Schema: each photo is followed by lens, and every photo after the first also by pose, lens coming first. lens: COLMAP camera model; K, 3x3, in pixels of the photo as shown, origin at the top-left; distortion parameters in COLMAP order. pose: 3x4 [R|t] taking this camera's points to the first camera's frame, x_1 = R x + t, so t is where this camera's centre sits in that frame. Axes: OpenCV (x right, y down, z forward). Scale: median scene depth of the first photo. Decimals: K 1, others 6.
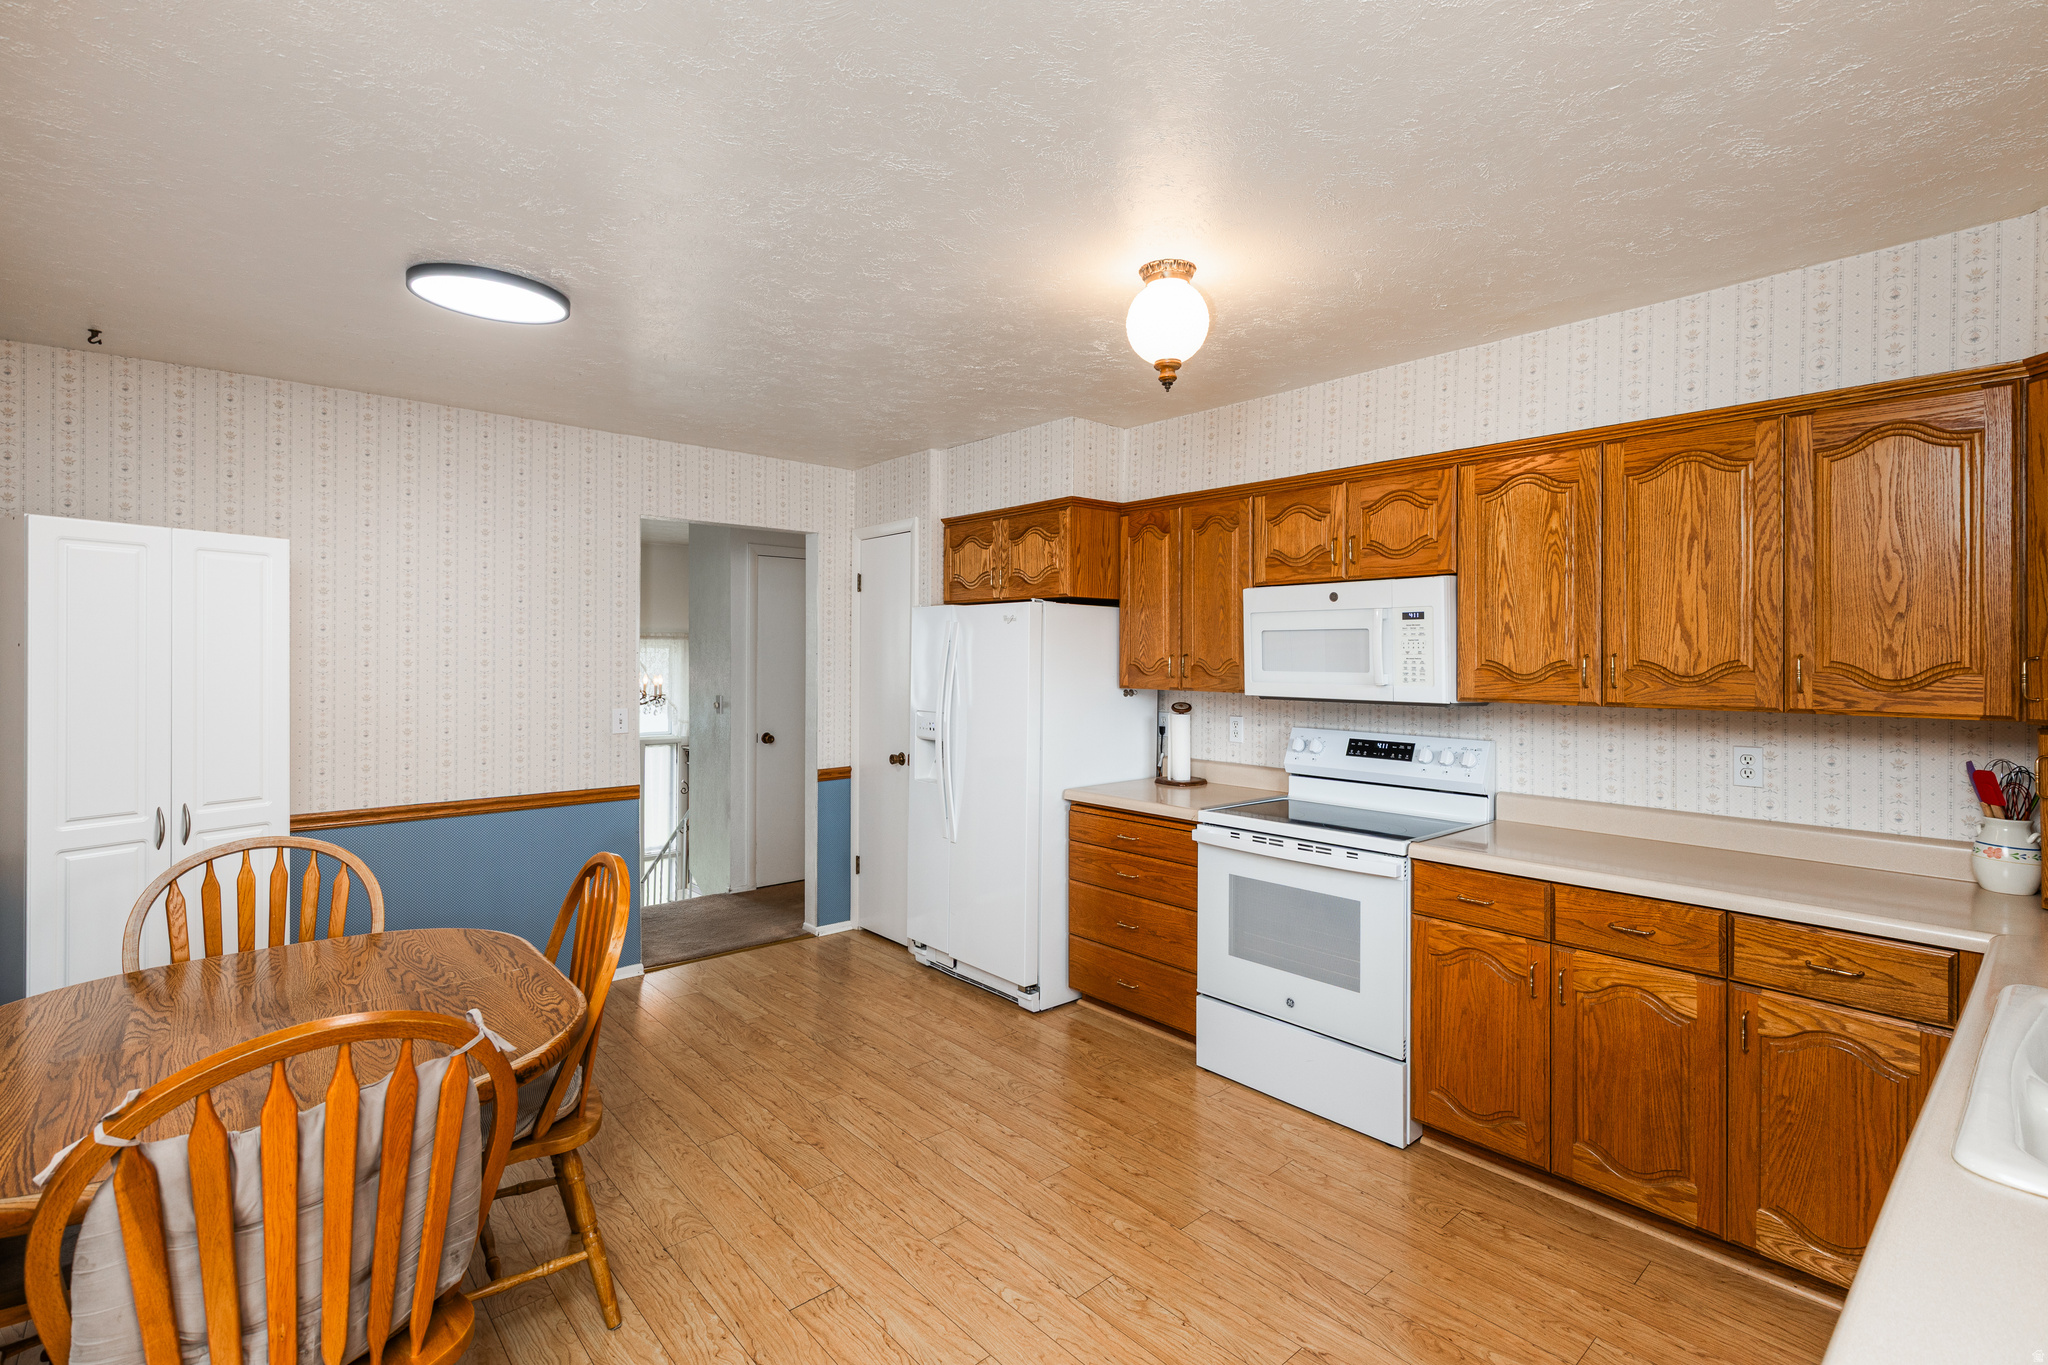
lens RADIAL K [[936.3, 0, 1022.3], [0, 936.3, 664.0], [0, 0, 1]] dist [-0.000539, -0.000365]
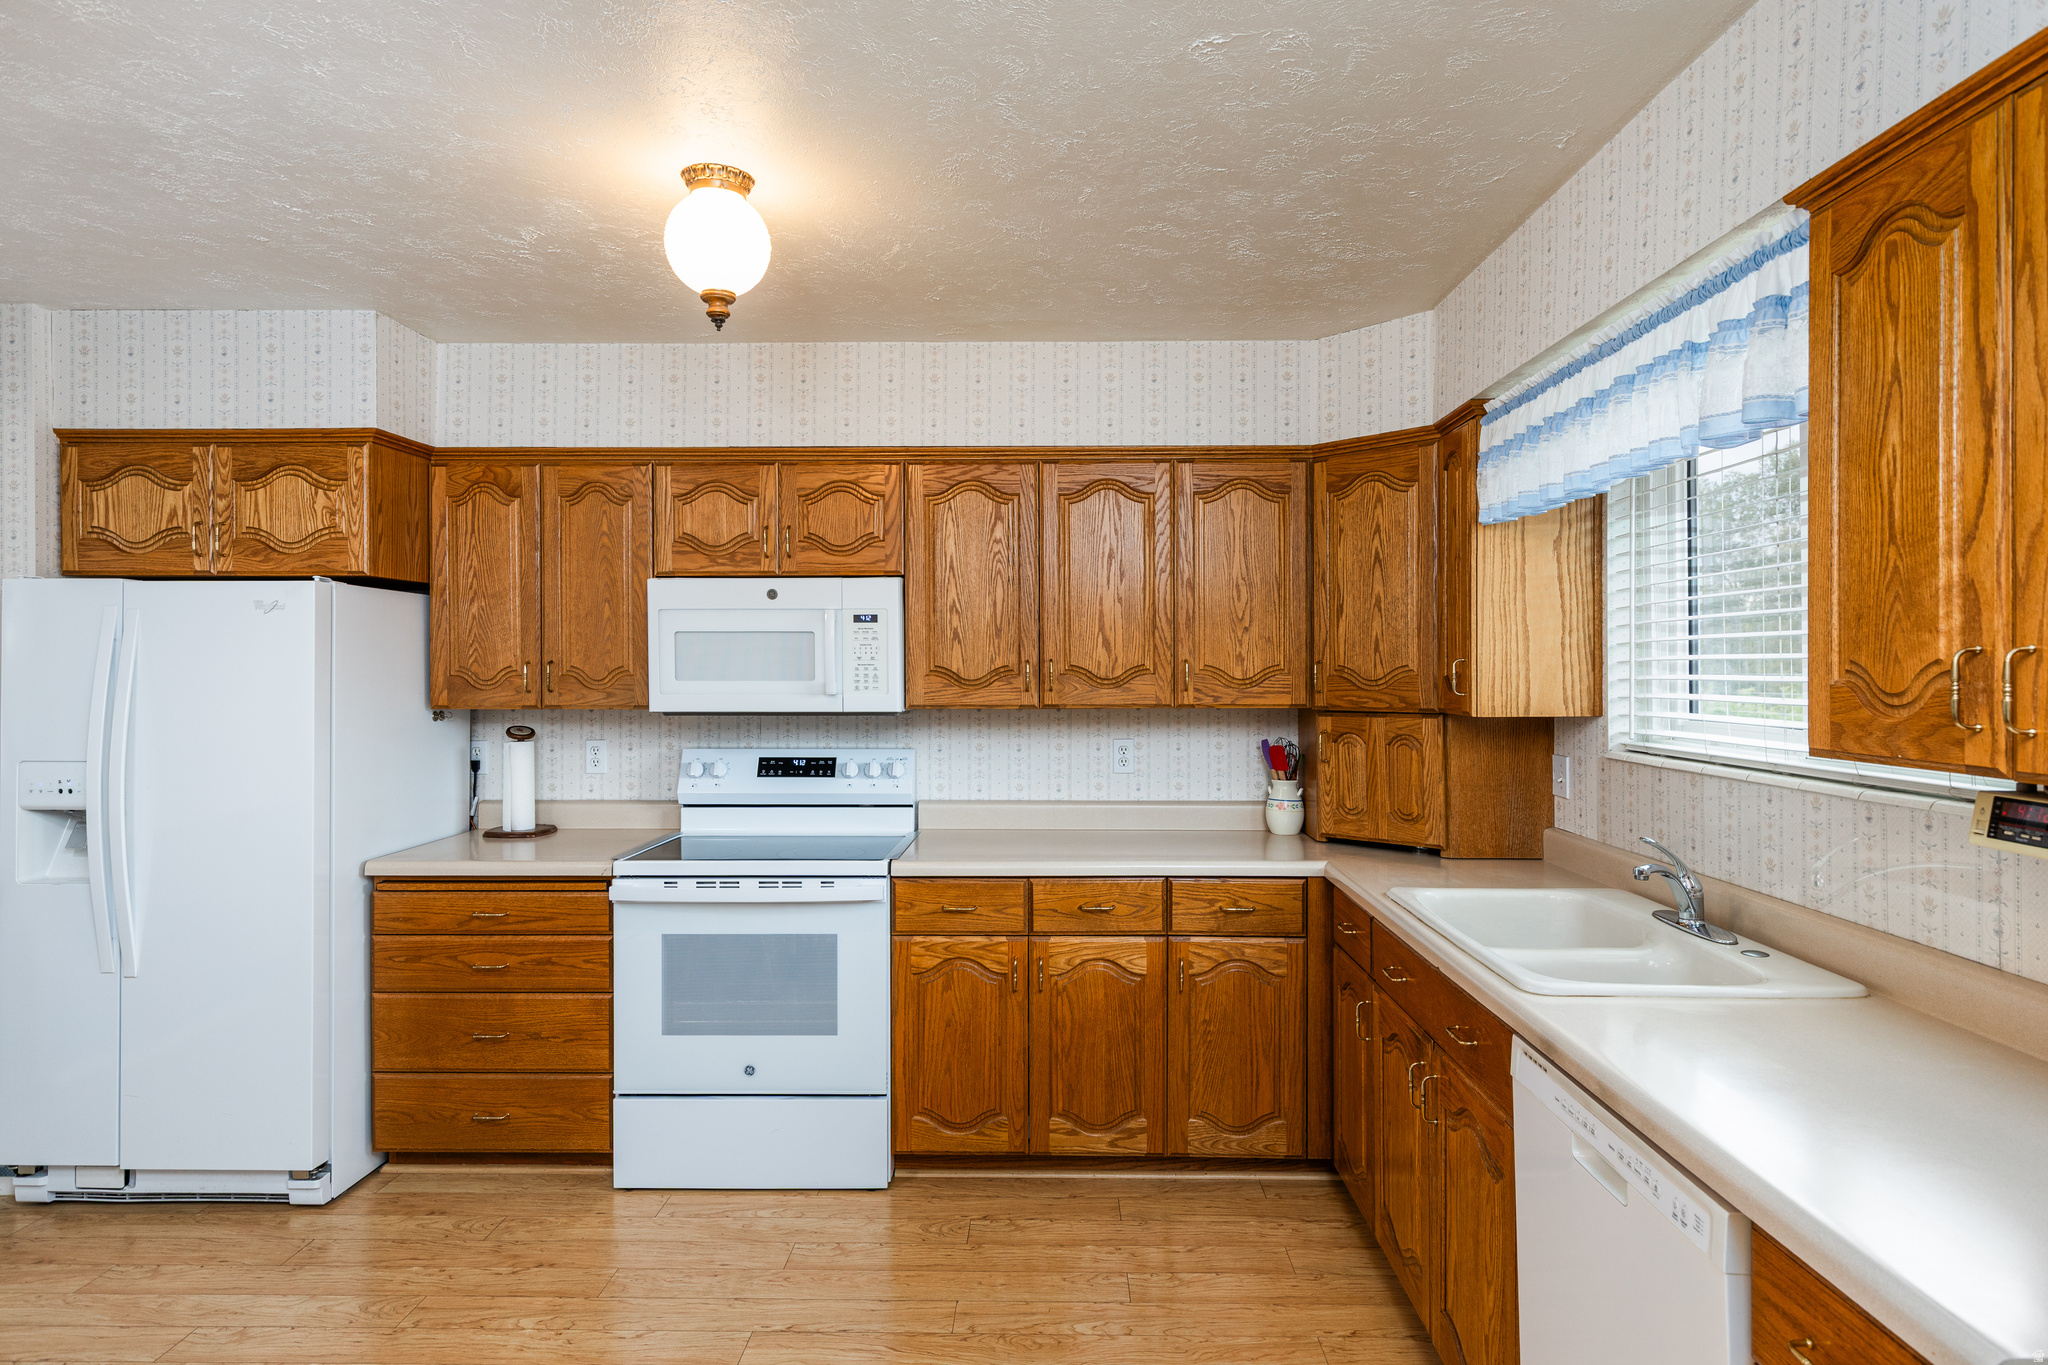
lens RADIAL K [[1142.0, 0, 1024.0], [0, 1142.0, 682.5], [0, 0, 1]] dist [0.000545, -0.001262]
pose [[0.672646, -0.015293, 0.739807, -0.325158], [0.010206, 0.999883, 0.011390, 0.000595], [-0.739894, -0.000111, 0.672723, 0.125116]]
